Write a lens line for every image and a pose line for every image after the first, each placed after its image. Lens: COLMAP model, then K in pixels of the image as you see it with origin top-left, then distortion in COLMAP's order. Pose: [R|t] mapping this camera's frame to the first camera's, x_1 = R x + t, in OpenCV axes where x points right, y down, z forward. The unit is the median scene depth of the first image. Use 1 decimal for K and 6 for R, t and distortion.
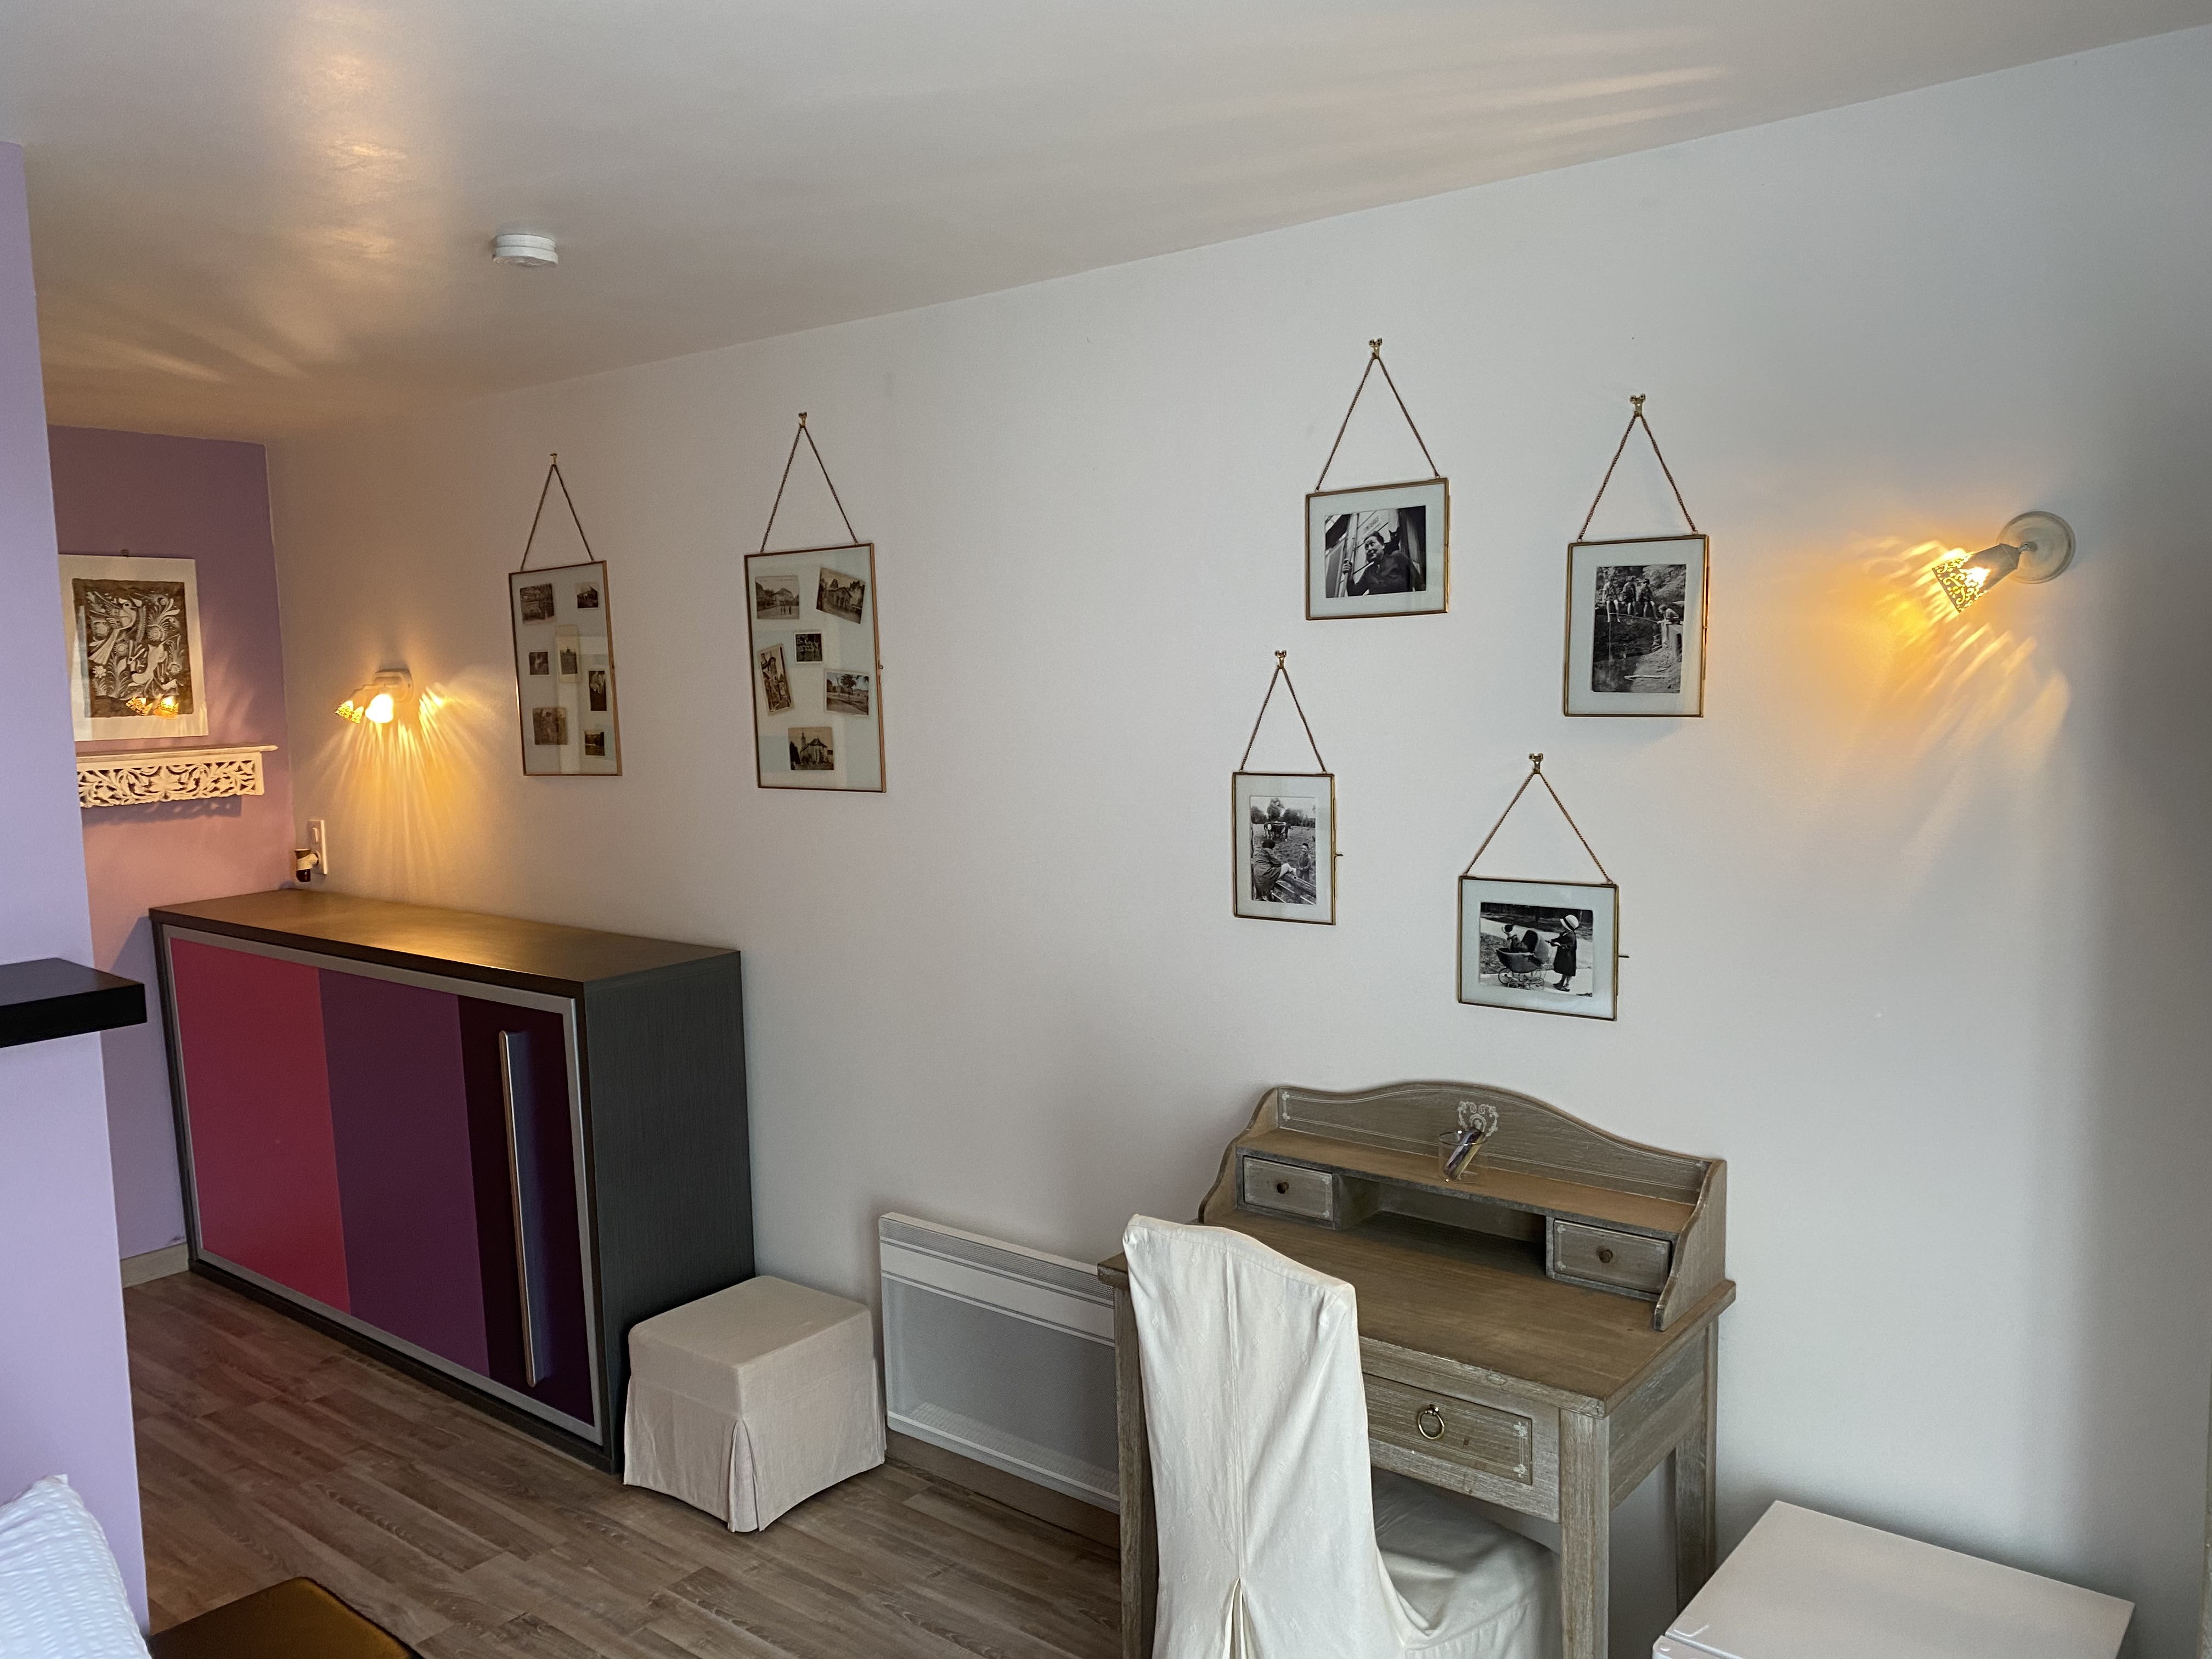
lens RADIAL K [[1704.8, 0, 1110.0], [0, 1704.8, 835.3], [0, 0, 1]] dist [0.074731, -0.060889]
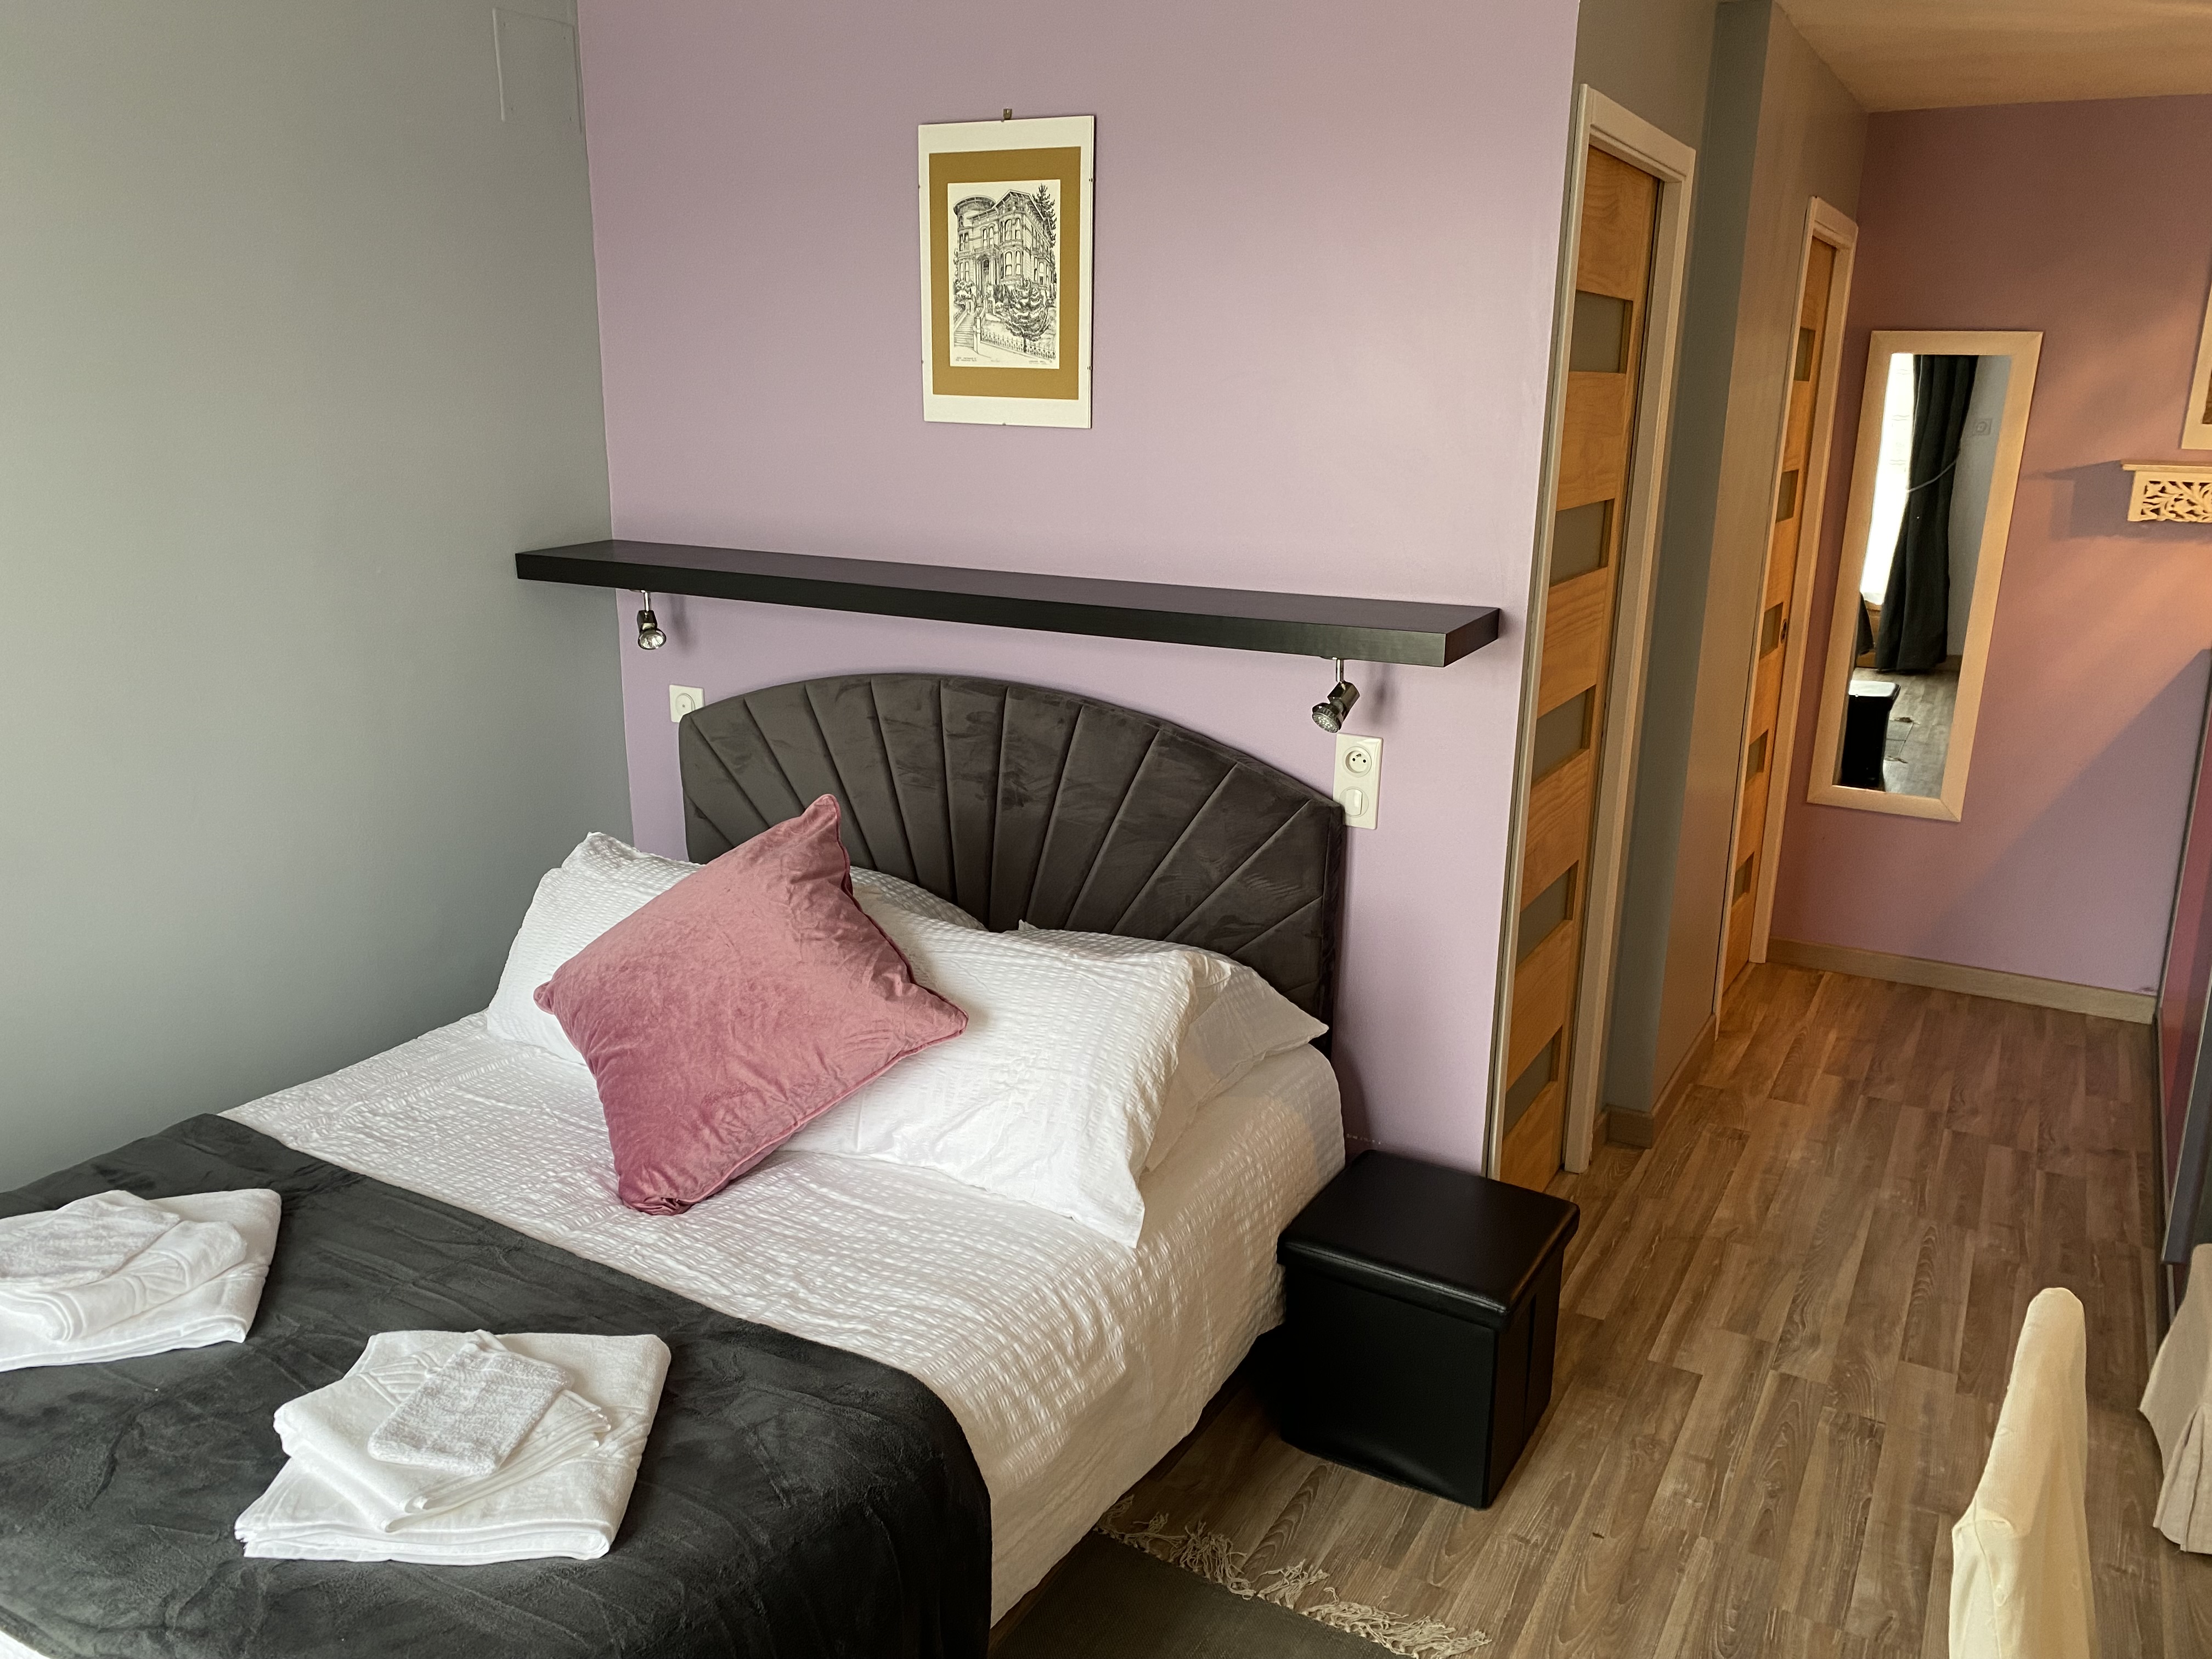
lens RADIAL K [[1704.8, 0, 1108.5], [0, 1704.8, 828.3], [0, 0, 1]] dist [0.074731, -0.060889]
pose [[0.171078, 0.279548, -0.944767, 0.257245], [-0.127208, 0.957145, 0.260176, -0.029267], [0.977011, 0.075671, 0.199307, 0.264755]]
